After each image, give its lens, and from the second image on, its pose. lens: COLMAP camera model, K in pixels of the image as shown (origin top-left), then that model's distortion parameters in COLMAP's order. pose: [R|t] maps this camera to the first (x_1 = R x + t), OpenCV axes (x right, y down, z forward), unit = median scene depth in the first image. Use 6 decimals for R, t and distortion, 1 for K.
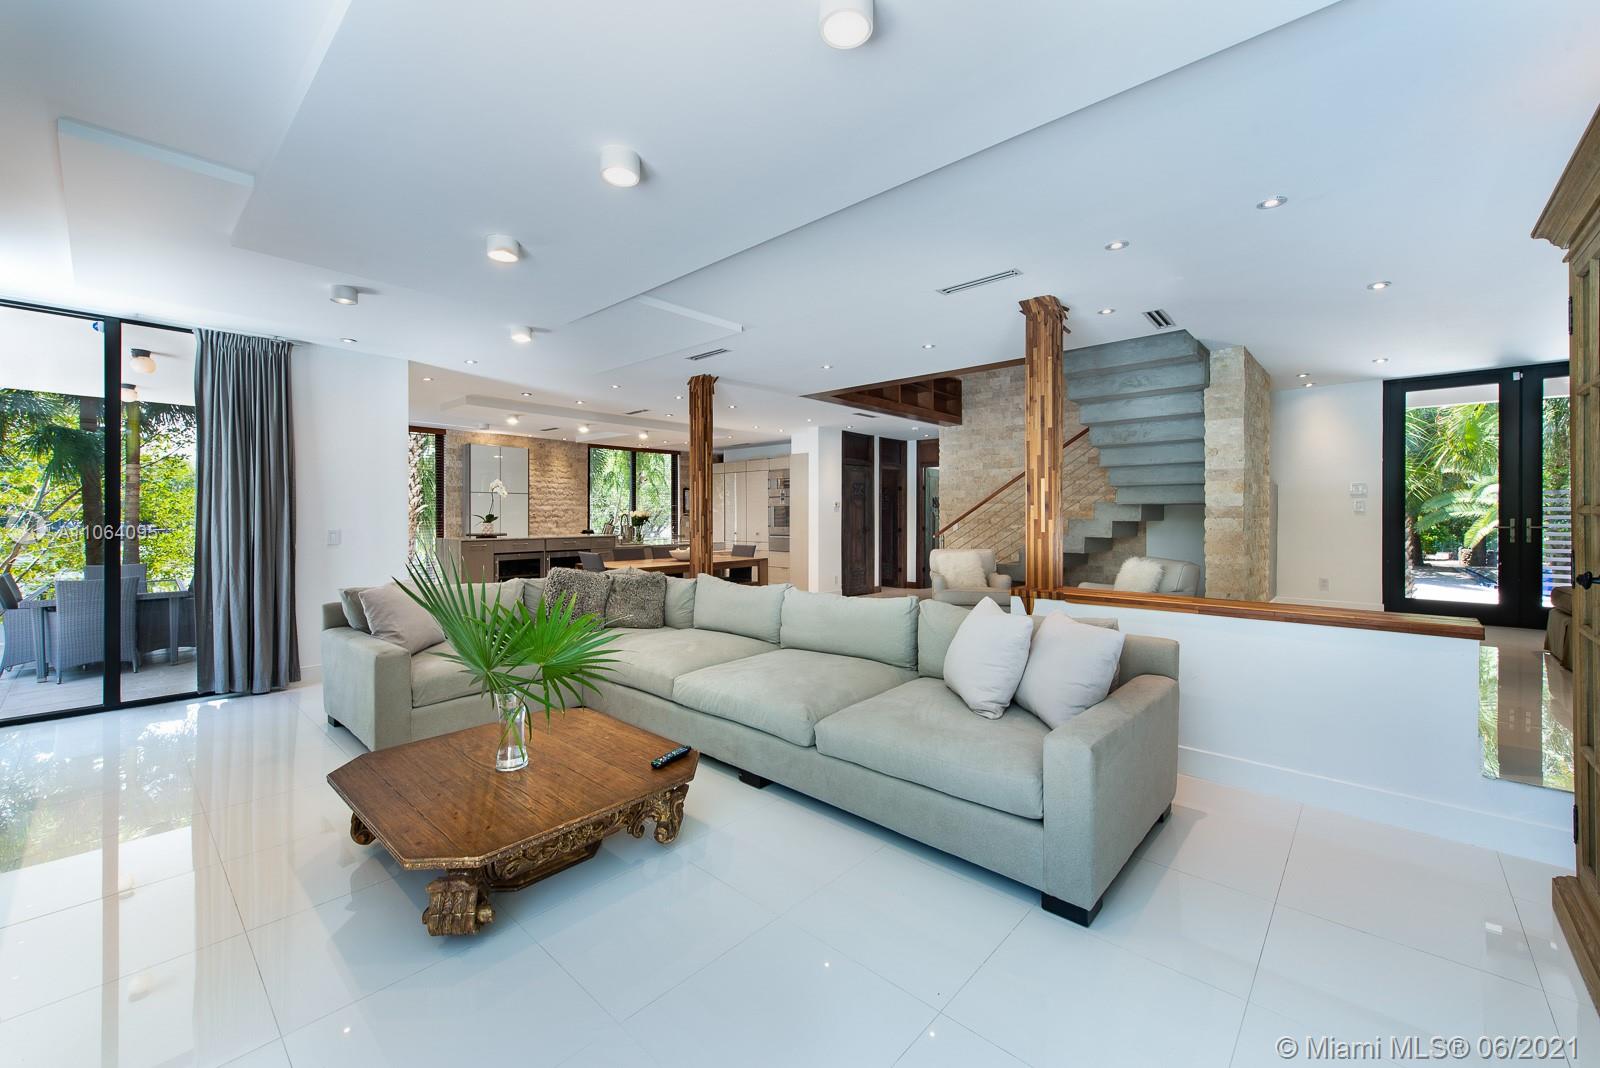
lens RADIAL K [[634.3, 0, 804.6], [0, 634.3, 522.2], [0, 0, 1]] dist [-0.000438, -0.000374]
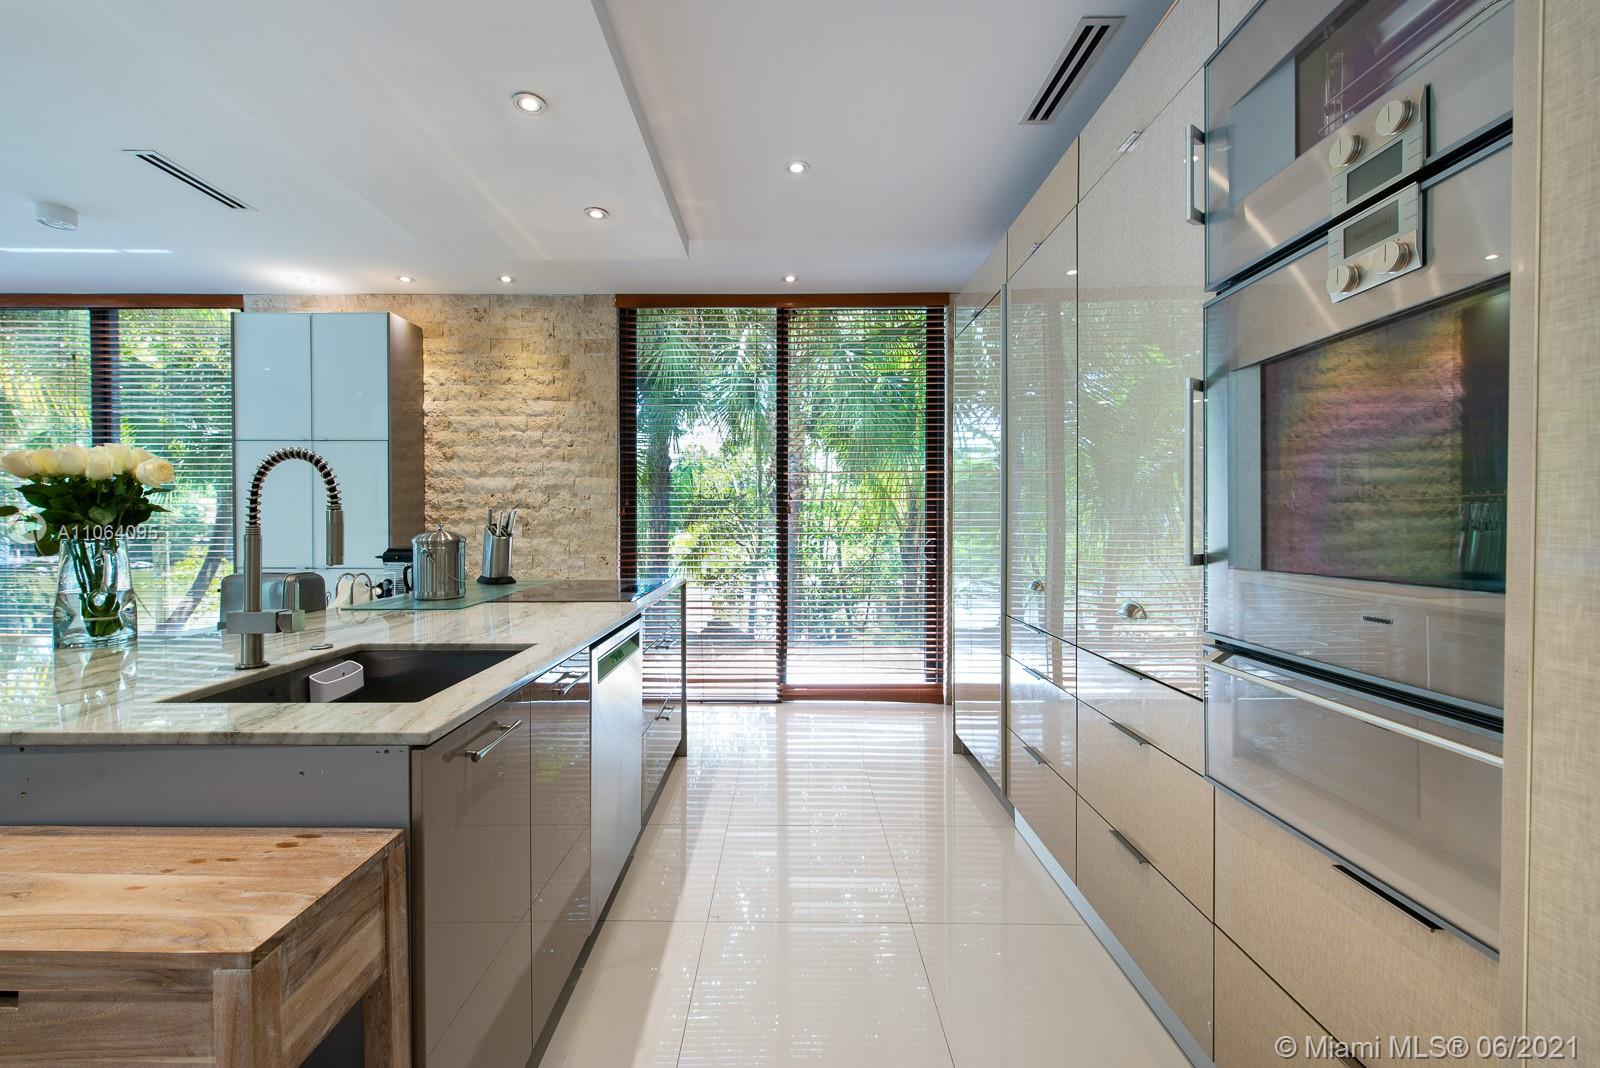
lens RADIAL K [[631.3, 0, 791.0], [0, 631.3, 529.3], [0, 0, 1]] dist [0.000273, -0.000112]
pose [[0.664767, 0.012369, -0.746949, -0.021478], [-0.008980, 0.999923, 0.008566, -0.000298], [0.746997, 0.001013, 0.664826, 0.985727]]
